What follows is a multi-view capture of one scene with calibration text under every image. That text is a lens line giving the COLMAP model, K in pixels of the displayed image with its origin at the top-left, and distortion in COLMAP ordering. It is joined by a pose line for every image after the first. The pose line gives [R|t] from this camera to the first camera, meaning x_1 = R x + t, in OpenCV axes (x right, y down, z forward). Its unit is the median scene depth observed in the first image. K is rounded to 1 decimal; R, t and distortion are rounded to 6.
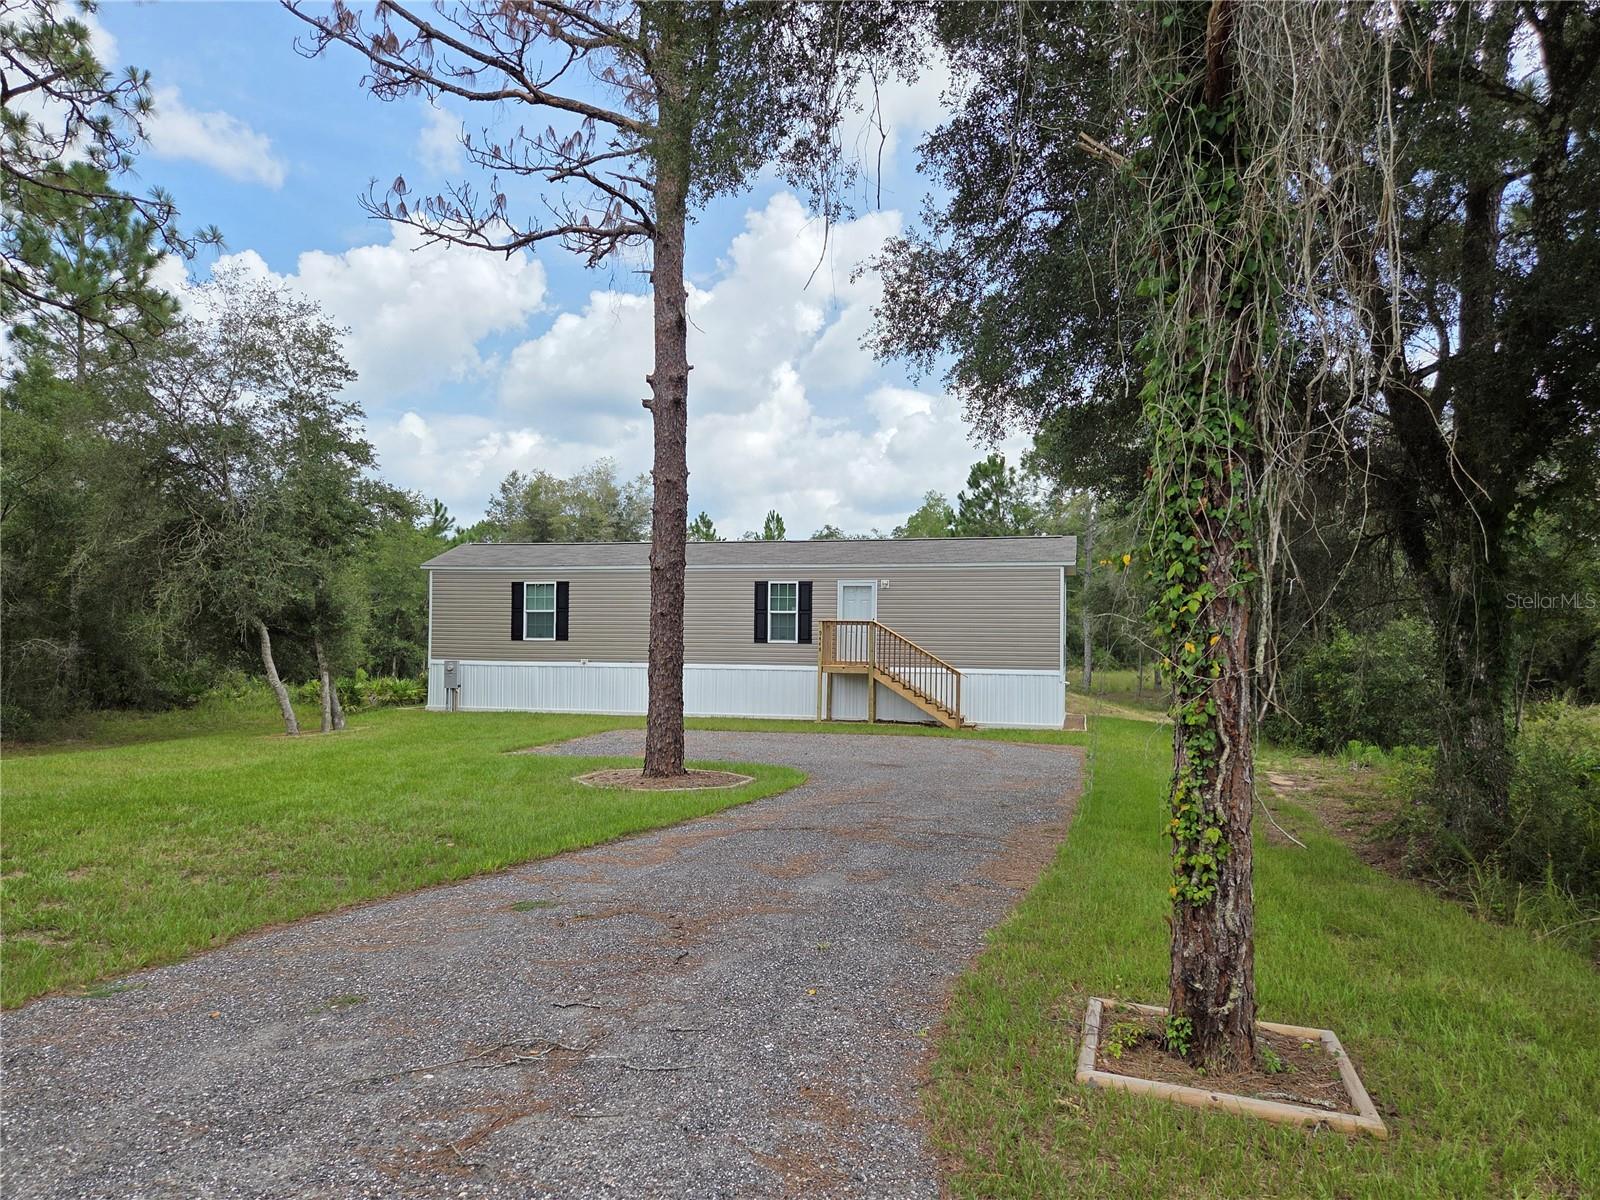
lens RADIAL K [[1069.9, 0, 803.3], [0, 1069.9, 592.9], [0, 0, 1]] dist [0.067322, -0.060995]
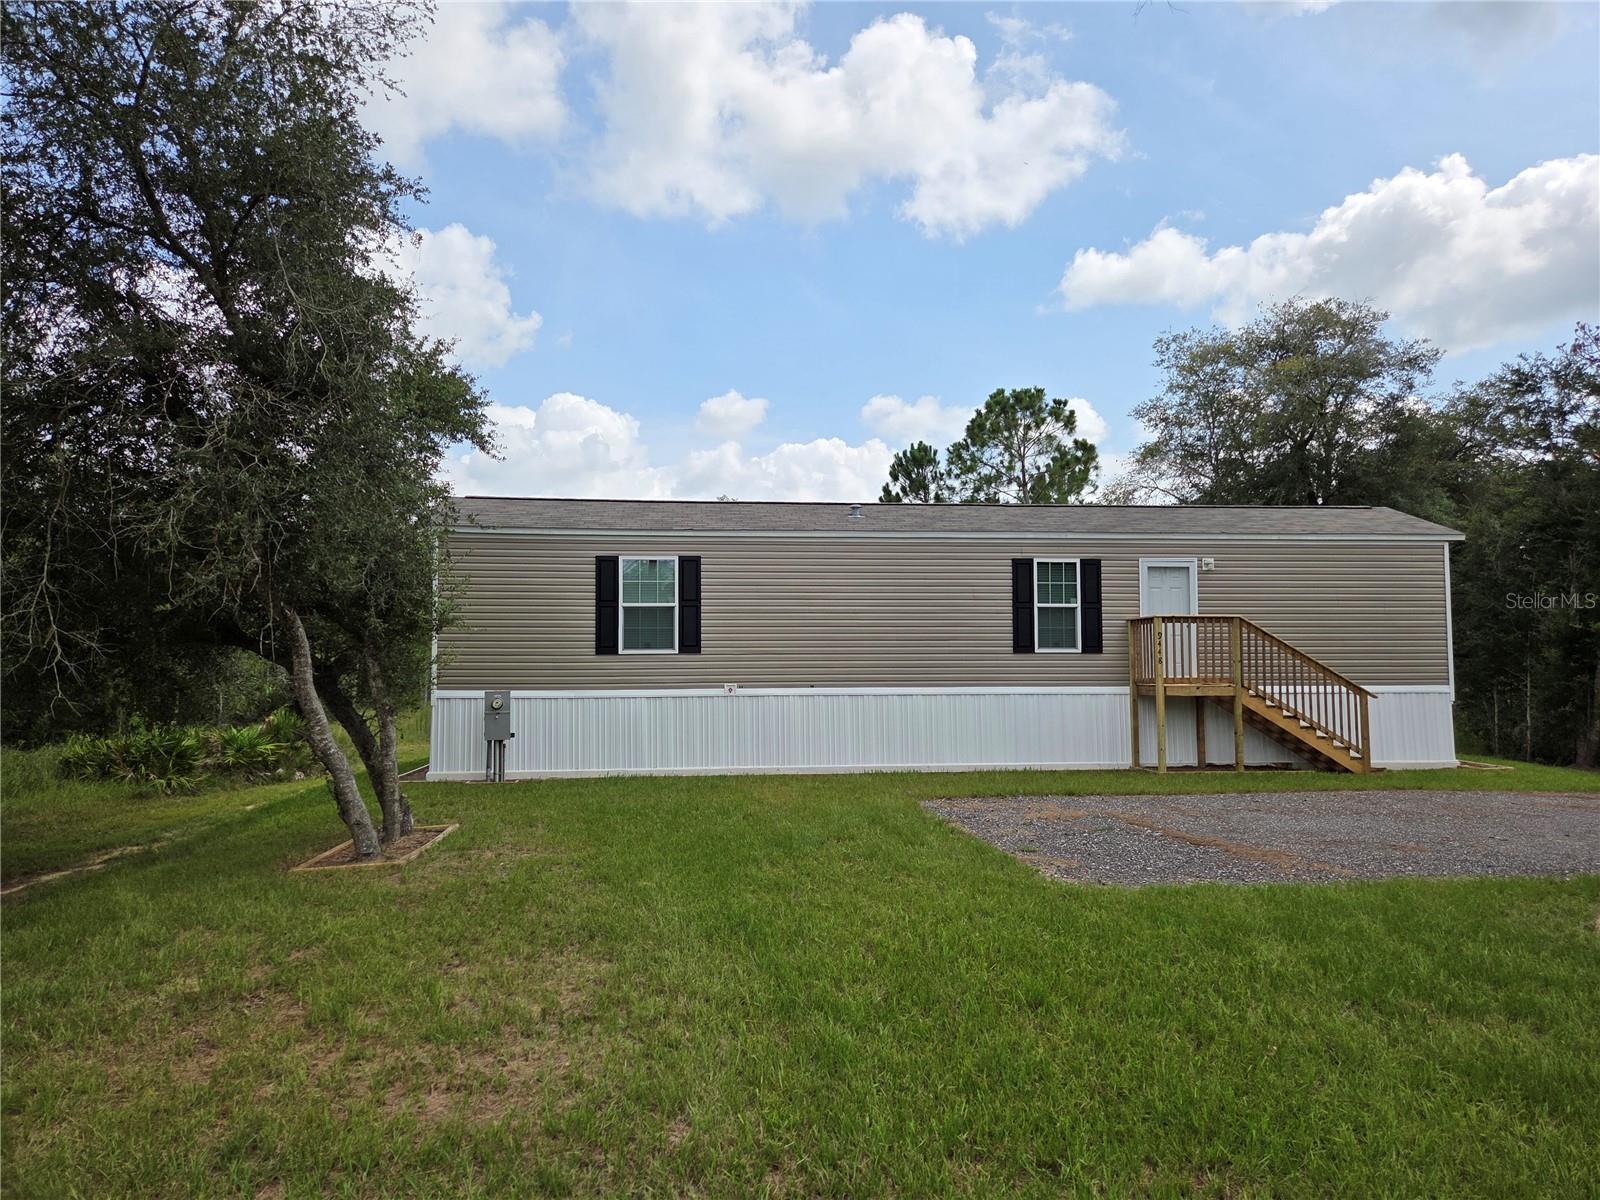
lens RADIAL K [[1071.2, 0, 801.2], [0, 1071.2, 588.7], [0, 0, 1]] dist [0.062121, -0.060339]
pose [[0.939059, 0.013102, 0.343506, -0.393648], [0.000681, 0.999201, -0.039973, 0.033788], [-0.343755, 0.037770, 0.938299, 0.434115]]
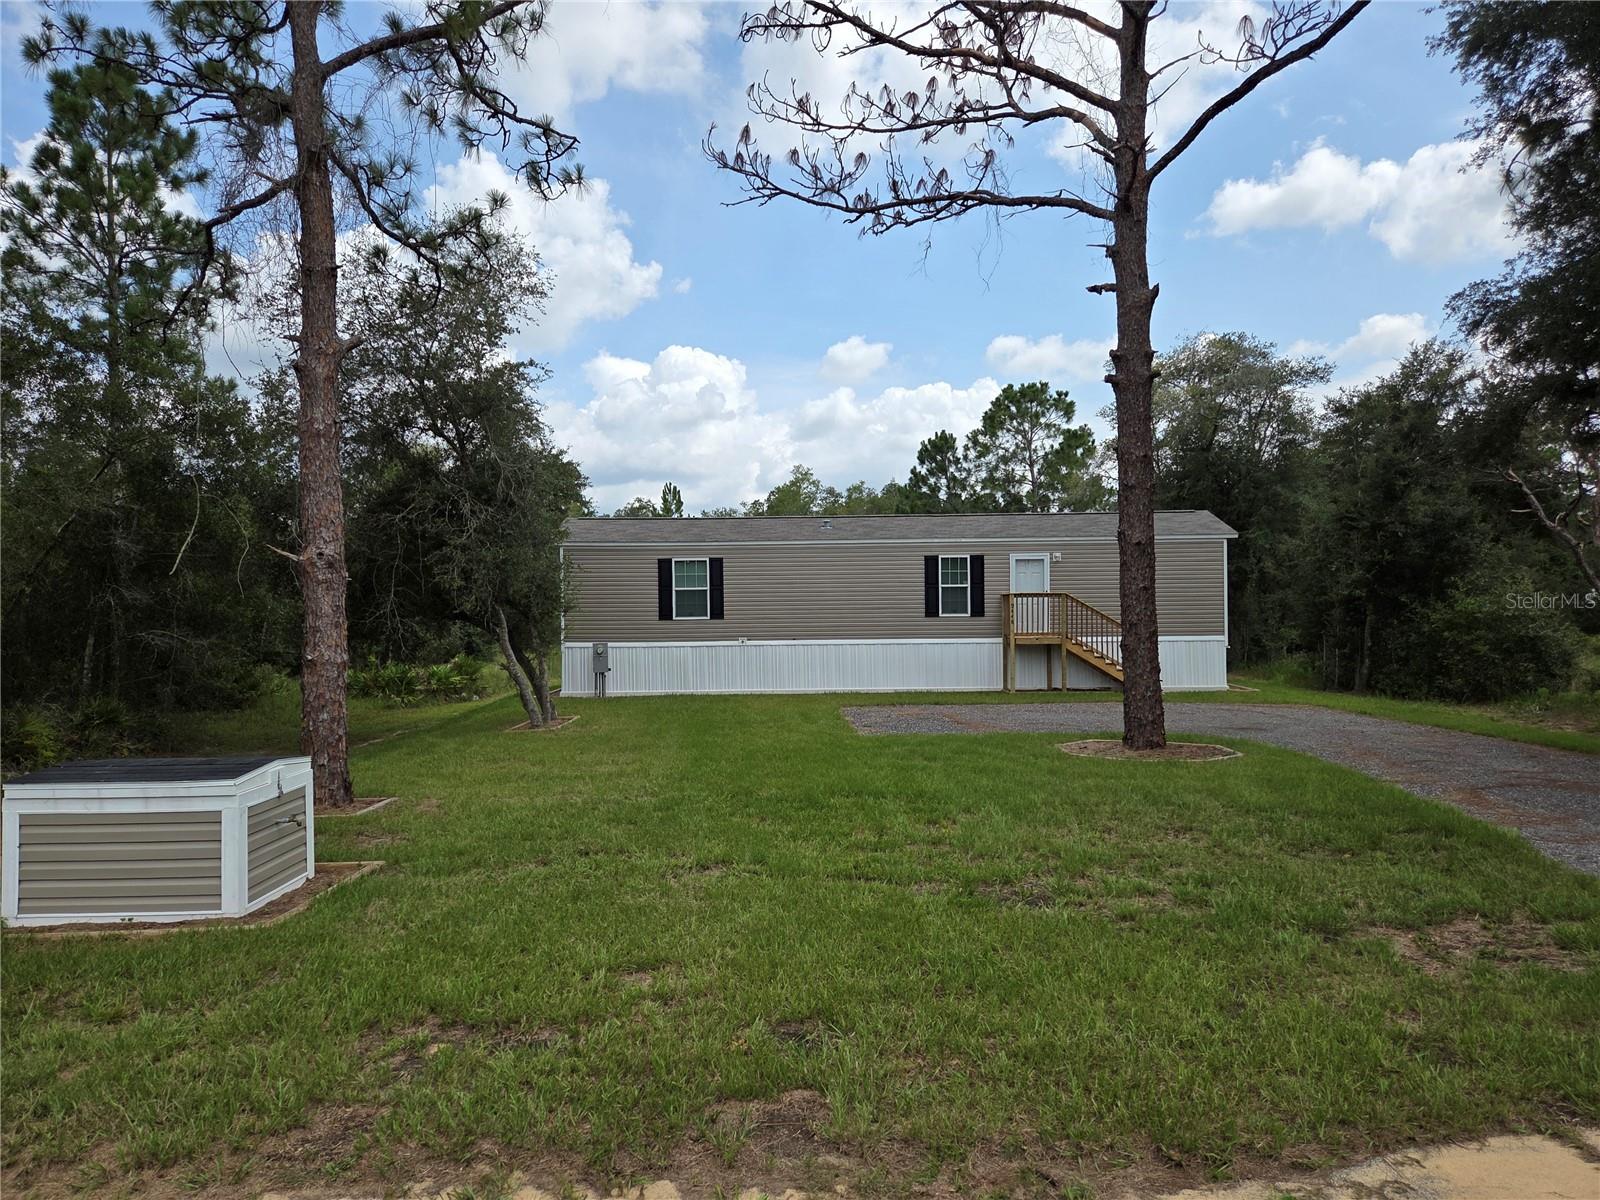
lens RADIAL K [[1069.9, 0, 803.3], [0, 1069.9, 592.9], [0, 0, 1]] dist [0.067322, -0.060995]
pose [[0.972408, -0.018275, 0.232569, -0.392615], [0.012365, 0.999563, 0.026844, -0.004233], [-0.232958, -0.023228, 0.972209, 0.050919]]
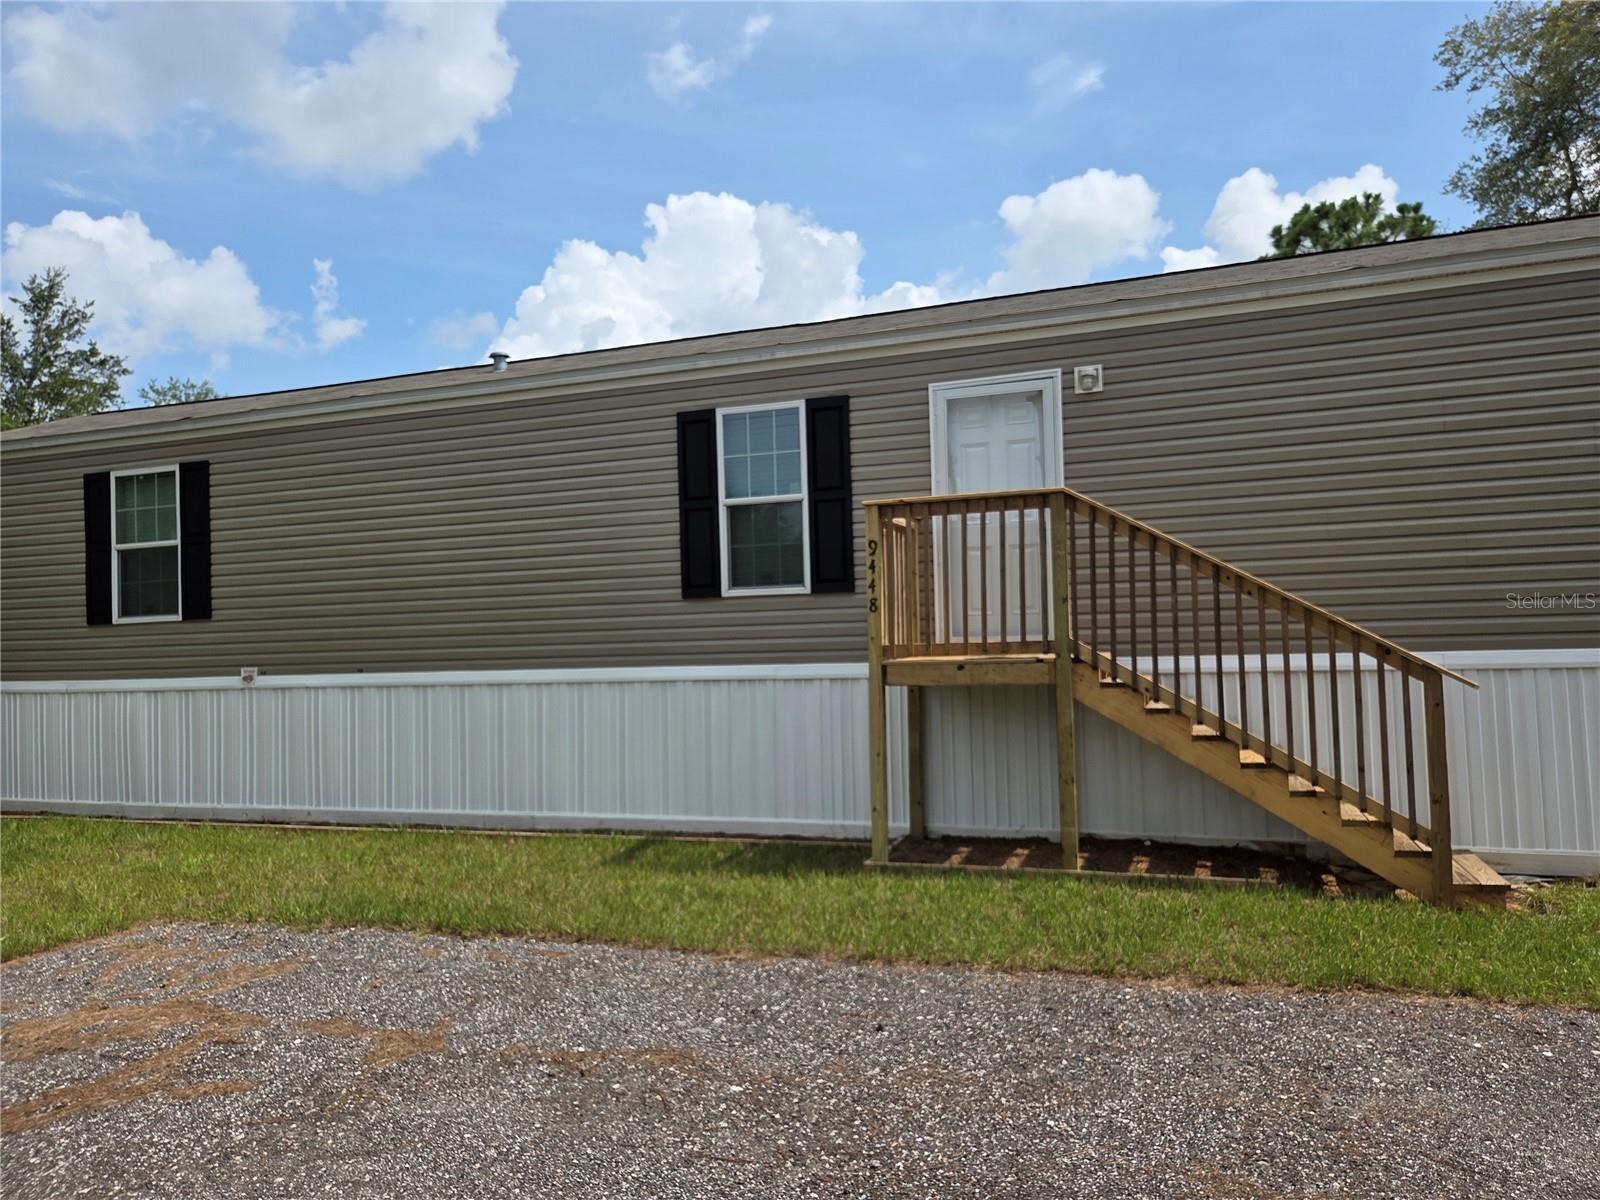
lens RADIAL K [[1071.2, 0, 801.2], [0, 1071.2, 588.7], [0, 0, 1]] dist [0.062121, -0.060339]
pose [[0.994726, -0.037734, -0.095377, 0.022172], [0.035439, 0.999043, -0.025647, 0.053317], [0.096254, 0.022131, 0.995111, 0.679348]]
